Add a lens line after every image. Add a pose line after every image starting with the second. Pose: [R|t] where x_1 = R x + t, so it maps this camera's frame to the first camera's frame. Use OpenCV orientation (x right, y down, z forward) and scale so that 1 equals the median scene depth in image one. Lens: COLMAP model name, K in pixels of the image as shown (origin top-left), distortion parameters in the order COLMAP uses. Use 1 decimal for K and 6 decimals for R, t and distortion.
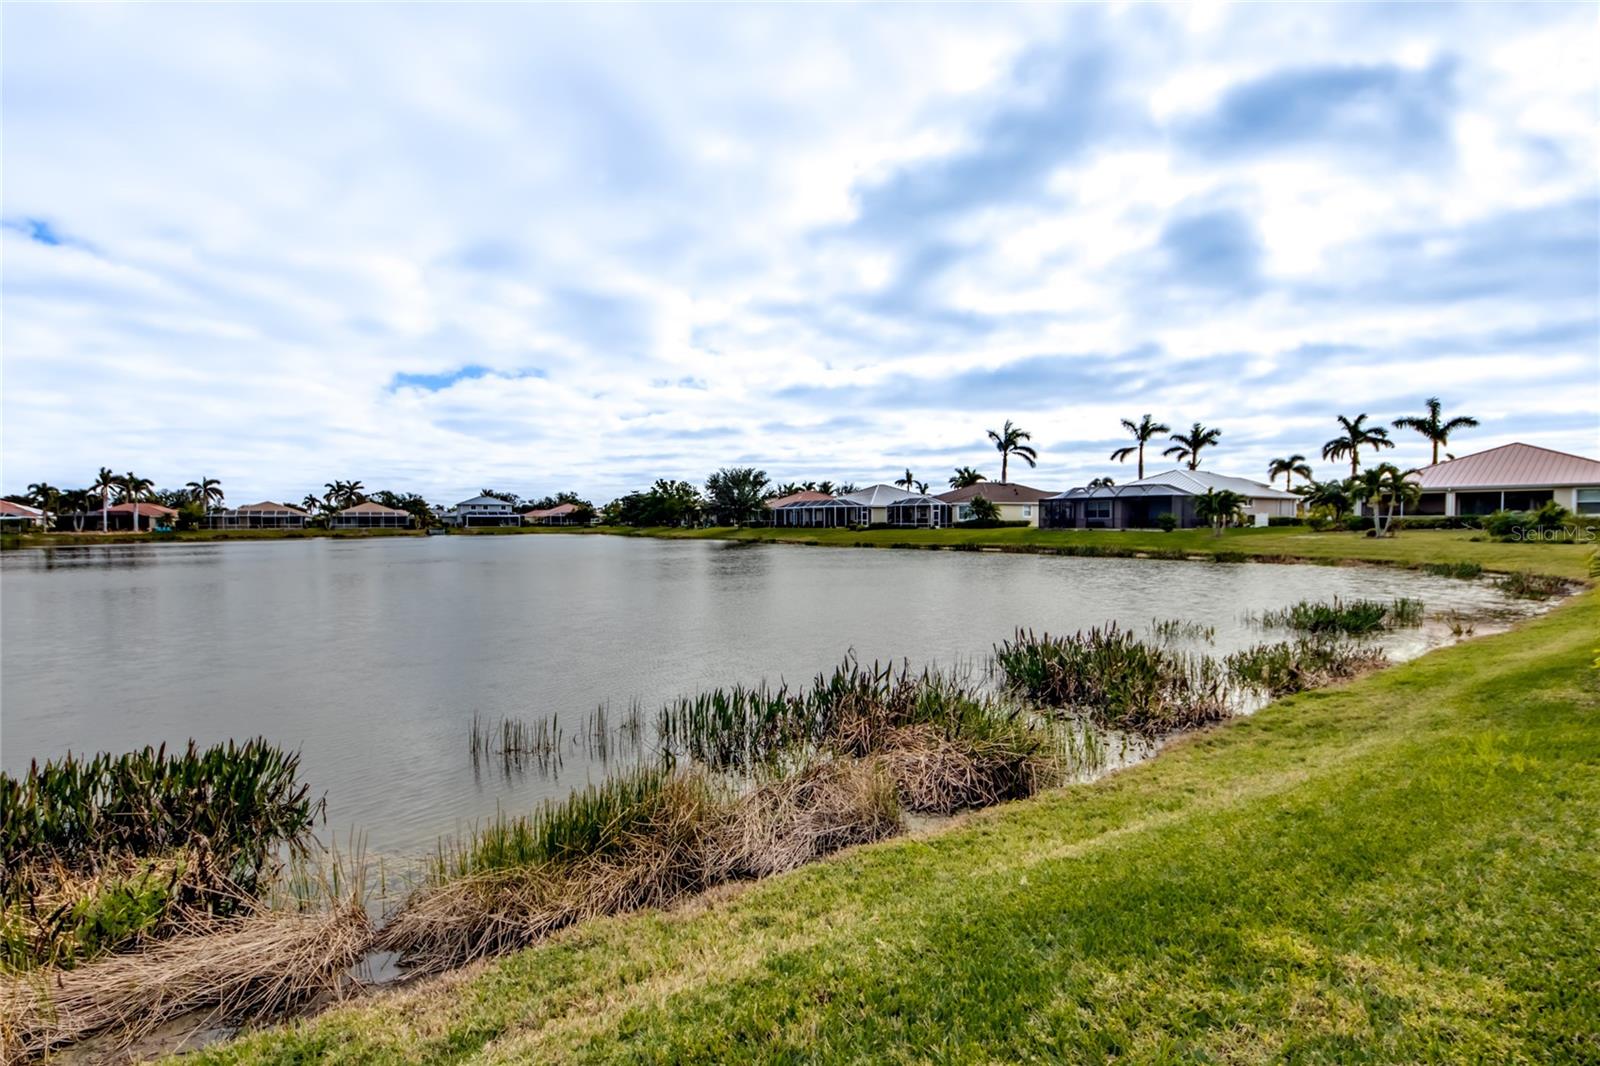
lens RADIAL K [[699.8, 0, 803.9], [0, 699.8, 529.4], [0, 0, 1]] dist [0.011942, -0.011167]
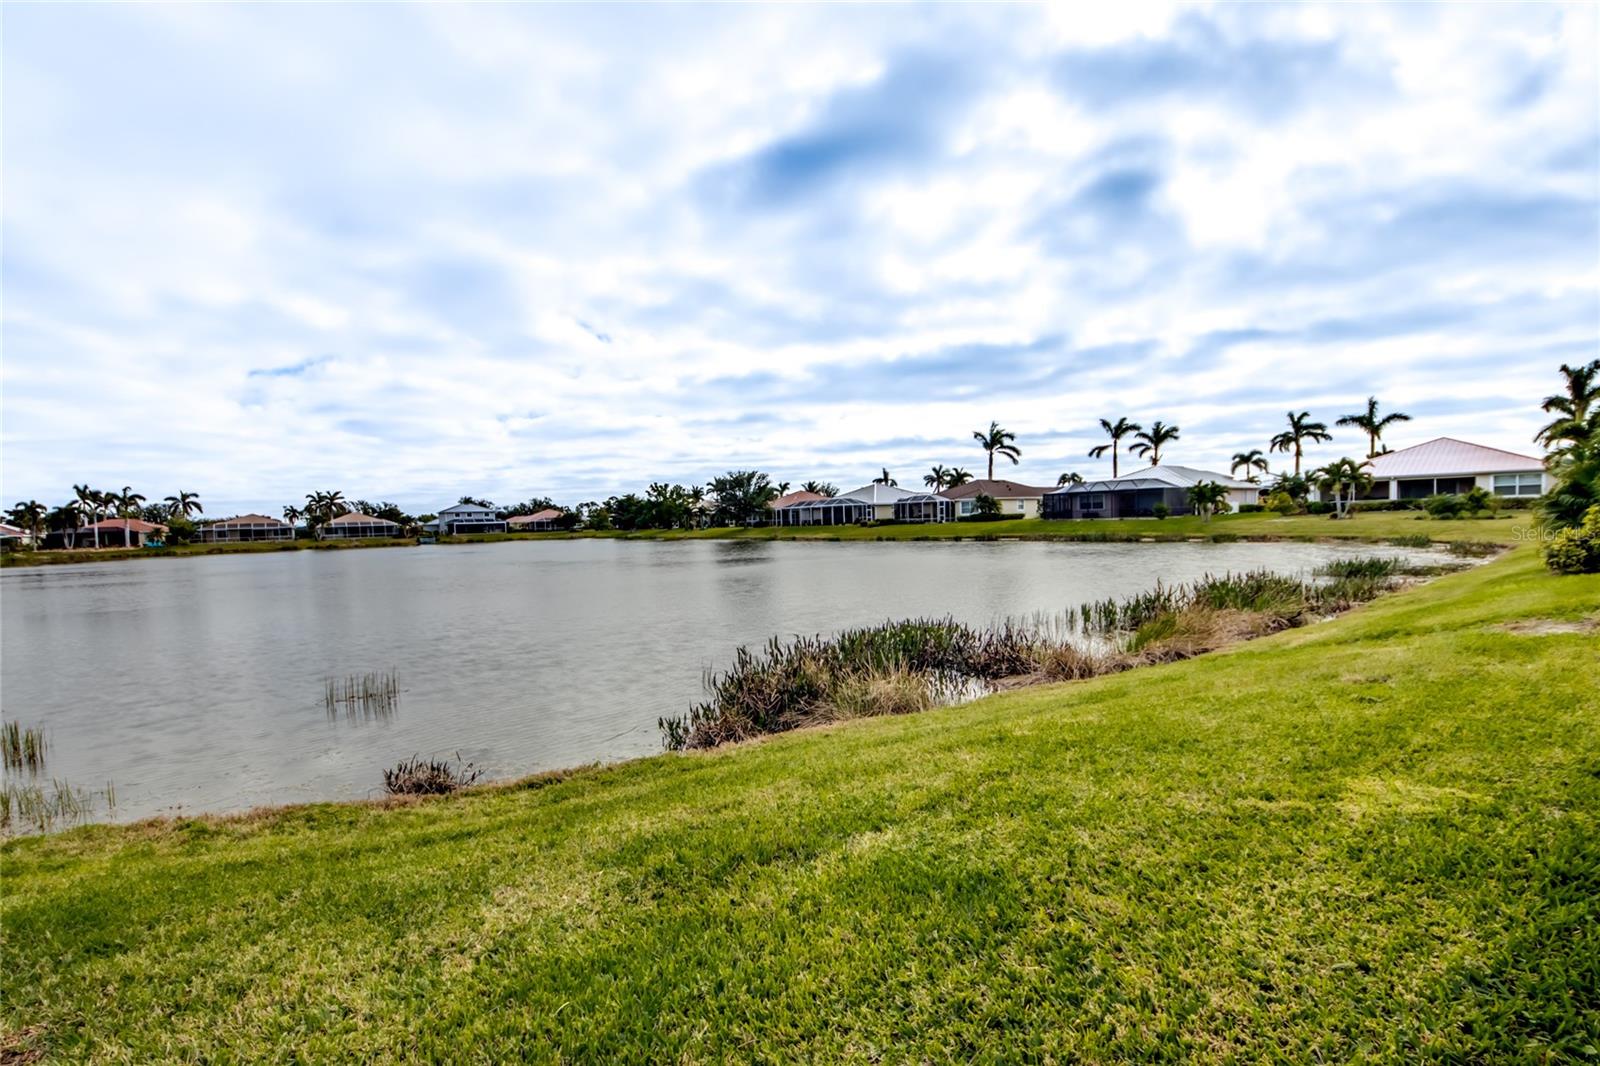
lens RADIAL K [[699.8, 0, 790.2], [0, 699.8, 569.6], [0, 0, 1]] dist [0.011942, -0.011167]
pose [[0.997574, -0.029931, 0.062857, -0.088267], [0.026279, 0.997962, 0.058142, 0.001363], [-0.064469, -0.056349, 0.996328, -0.065966]]
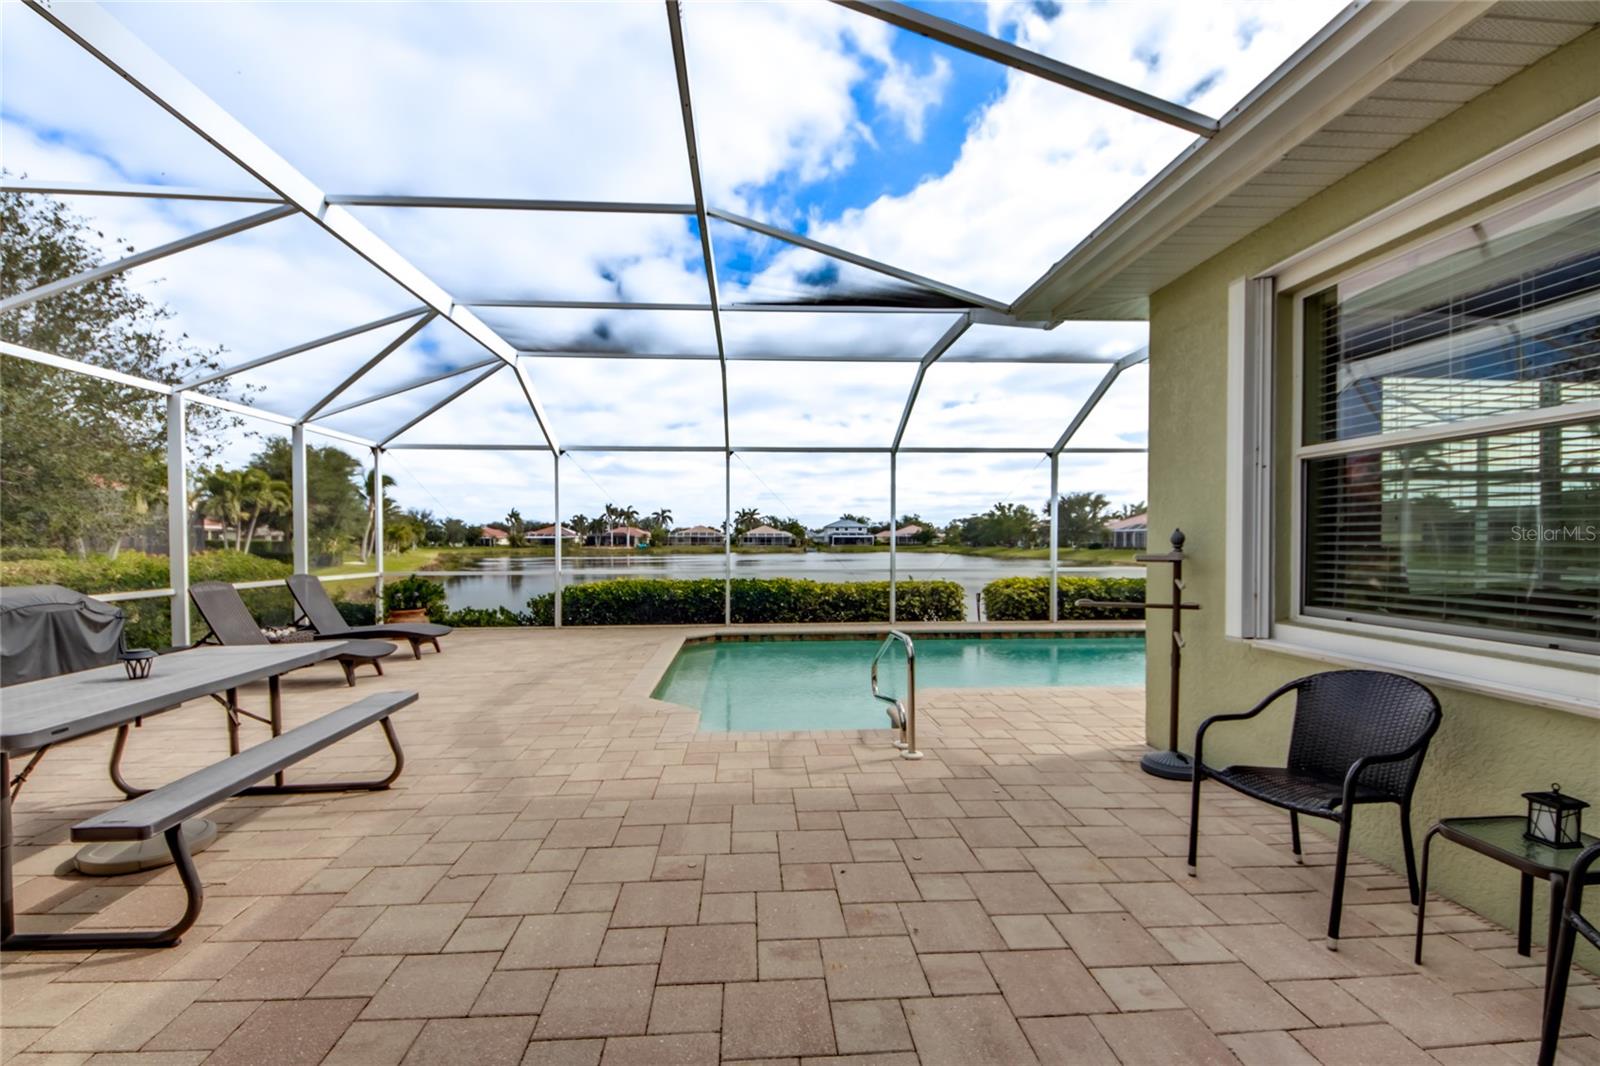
lens RADIAL K [[699.8, 0, 780.2], [0, 699.8, 550.4], [0, 0, 1]] dist [0.011942, -0.011167]
pose [[0.877010, 0.011427, -0.480336, 0.023651], [-0.009713, 0.999935, 0.006053, -0.002268], [0.480374, -0.000643, 0.877064, -0.140390]]
